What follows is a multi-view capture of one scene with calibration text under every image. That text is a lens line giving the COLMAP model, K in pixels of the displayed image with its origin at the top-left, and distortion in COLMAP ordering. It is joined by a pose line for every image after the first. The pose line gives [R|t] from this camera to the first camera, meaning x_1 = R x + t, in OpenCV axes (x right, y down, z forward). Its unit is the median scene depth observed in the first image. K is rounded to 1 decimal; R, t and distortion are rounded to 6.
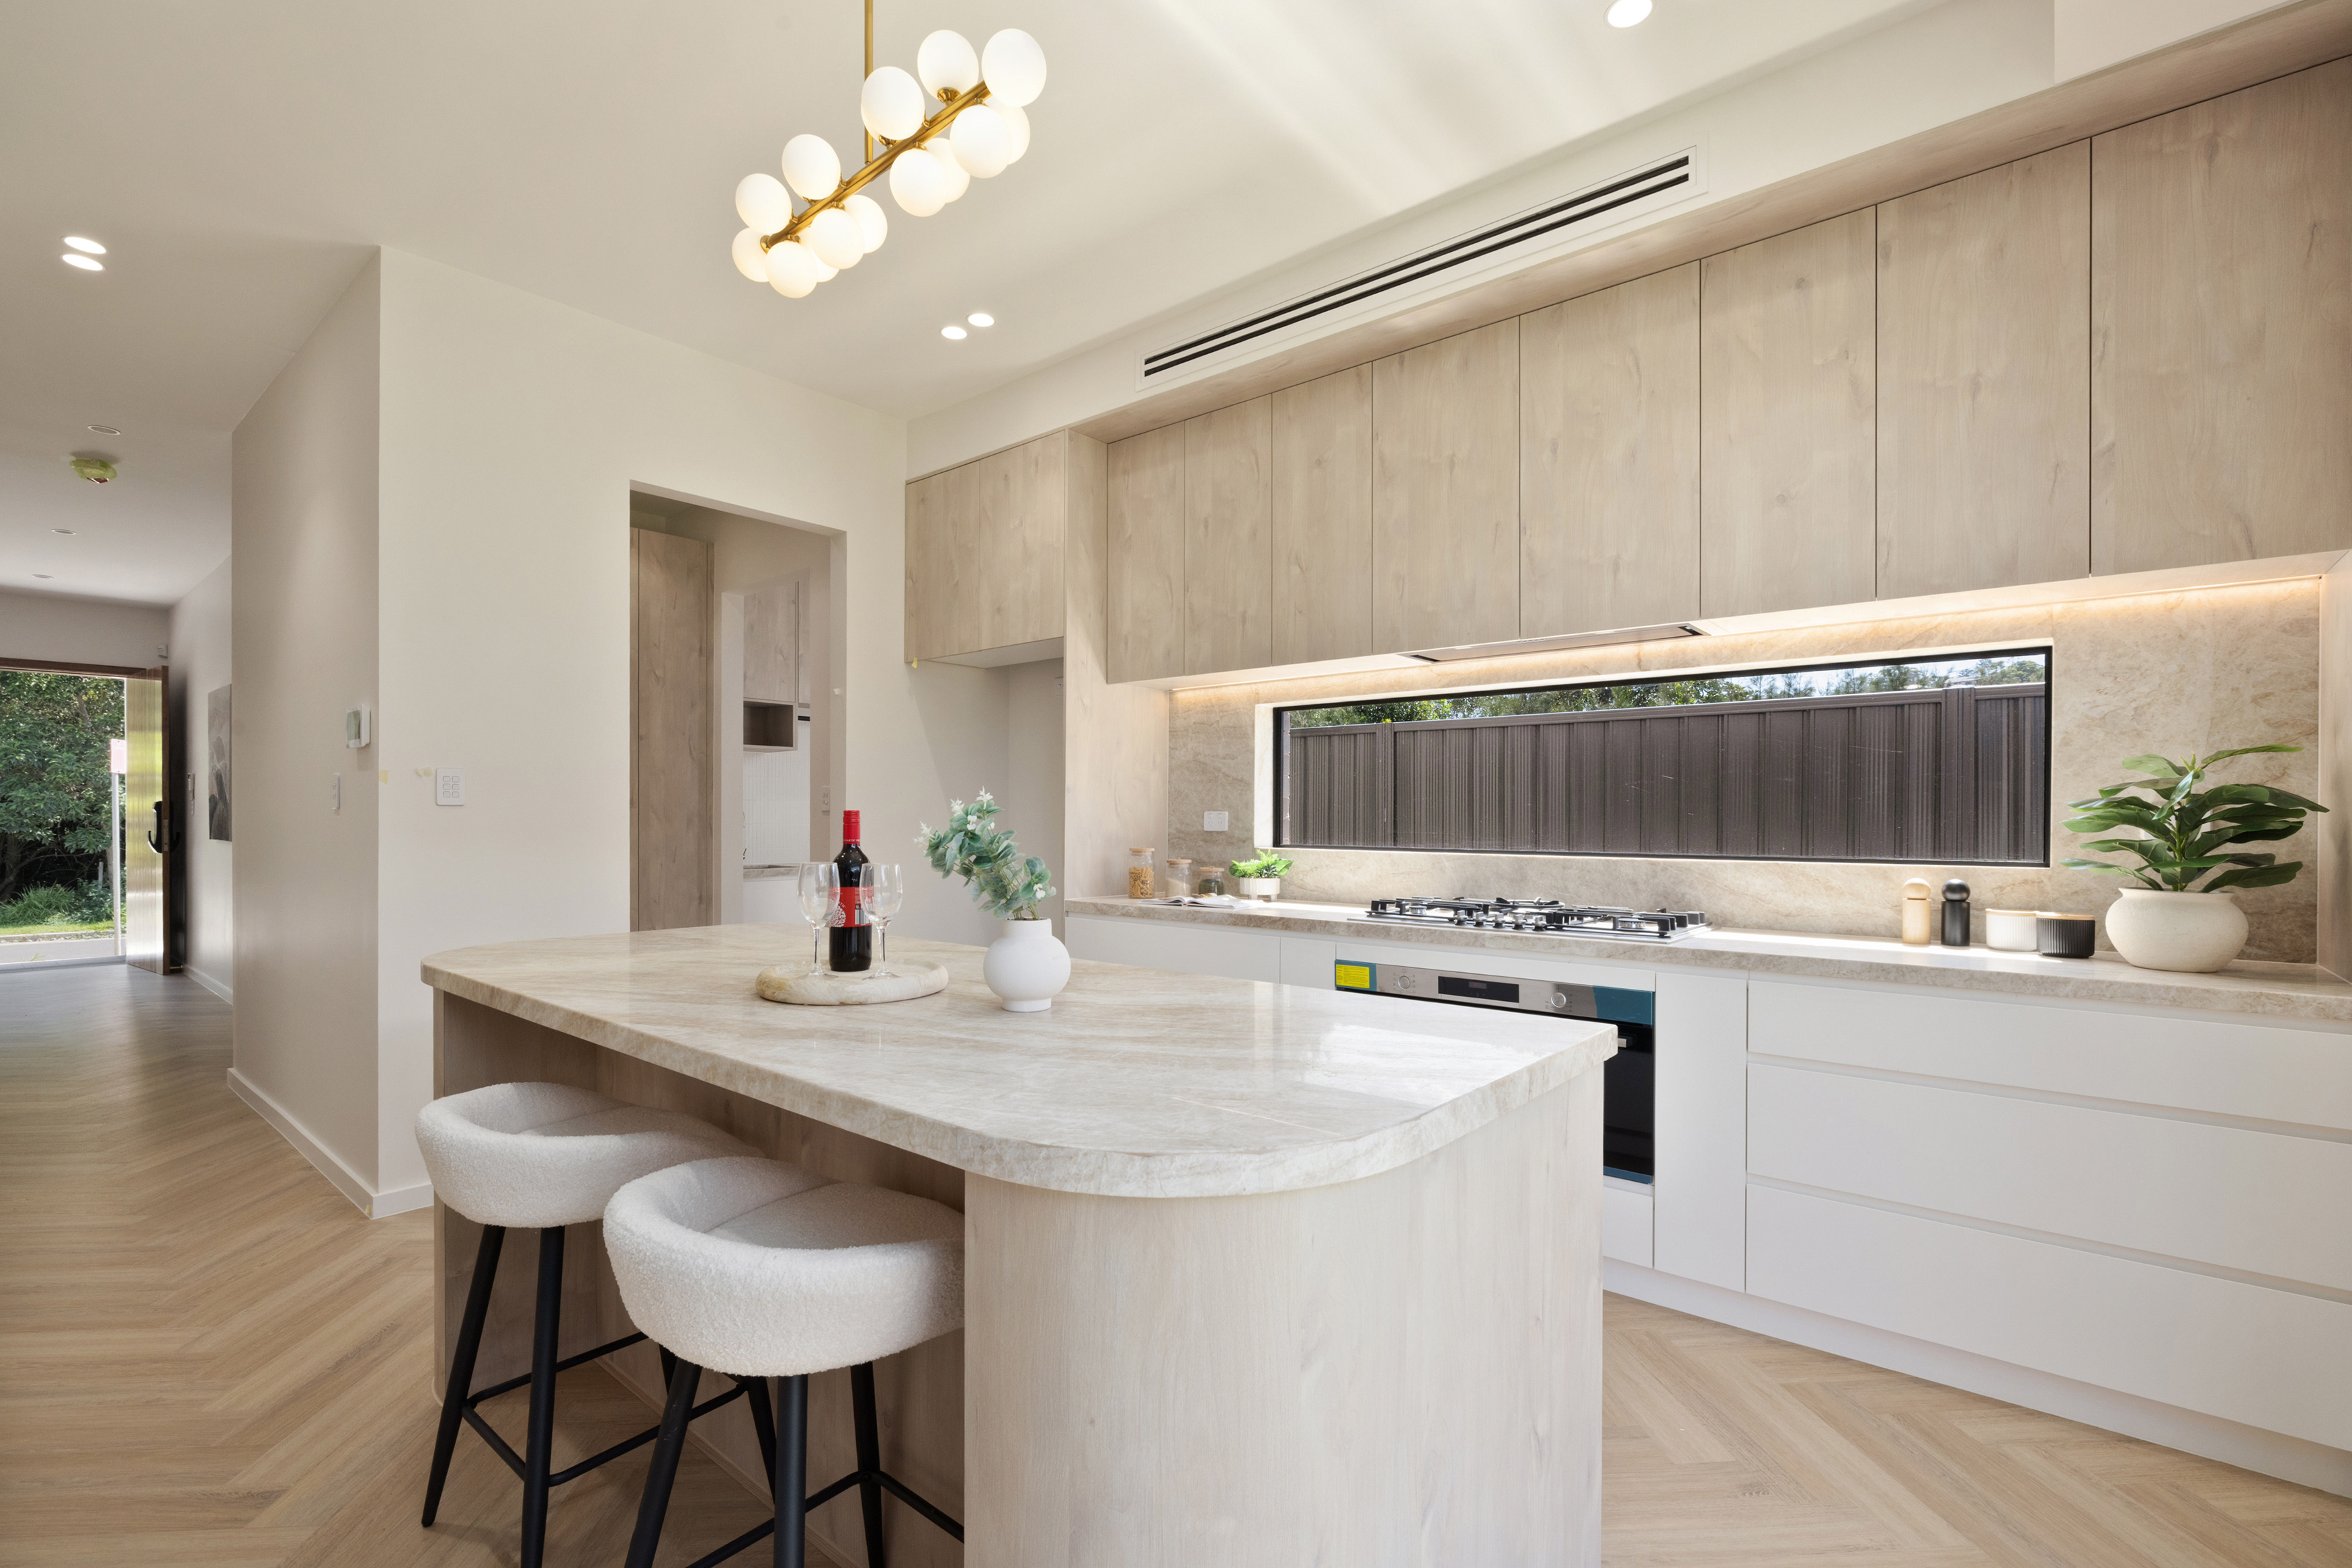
lens RADIAL K [[1076.1, 0, 1144.7], [0, 1076.1, 818.8], [0, 0, 1]] dist [-0.005057, 0.001126]
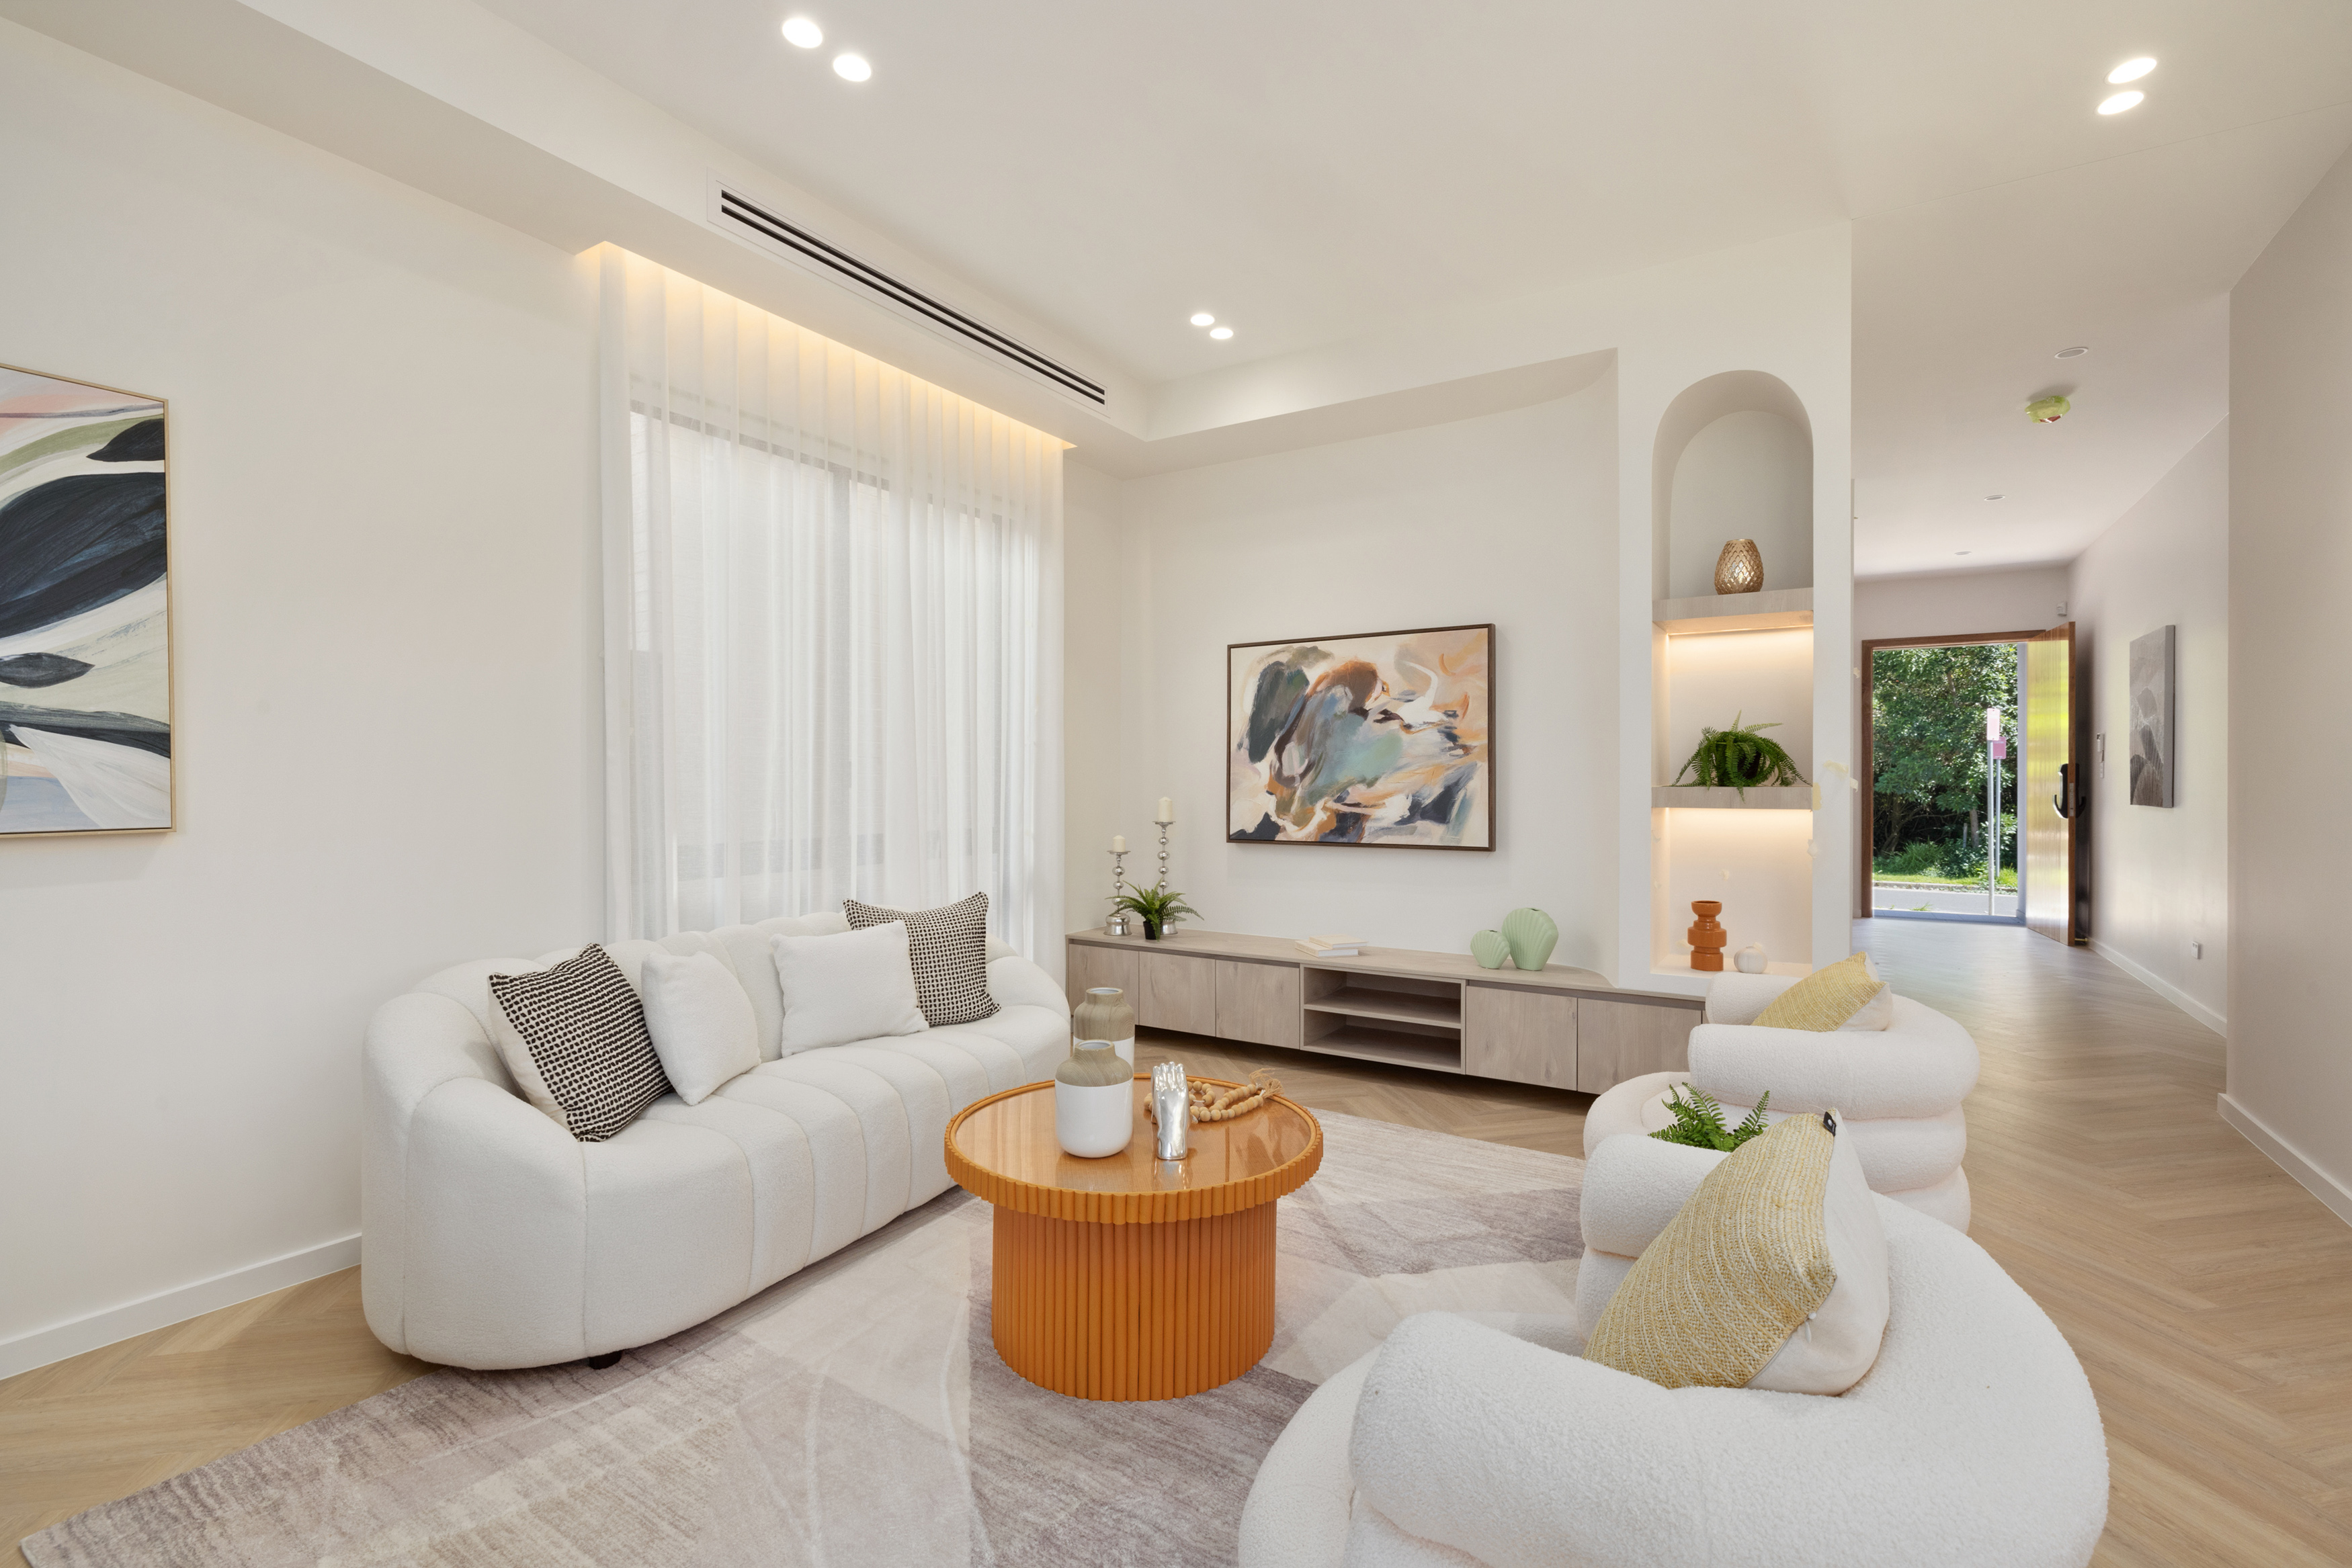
lens RADIAL K [[1076.1, 0, 1197.1], [0, 1076.1, 785.5], [0, 0, 1]] dist [-0.005057, 0.001126]
pose [[0.184053, 0.000555, -0.982916, -0.113983], [0.001215, 0.999999, 0.000792, 0.001236], [0.982916, -0.001340, 0.184052, 0.055822]]
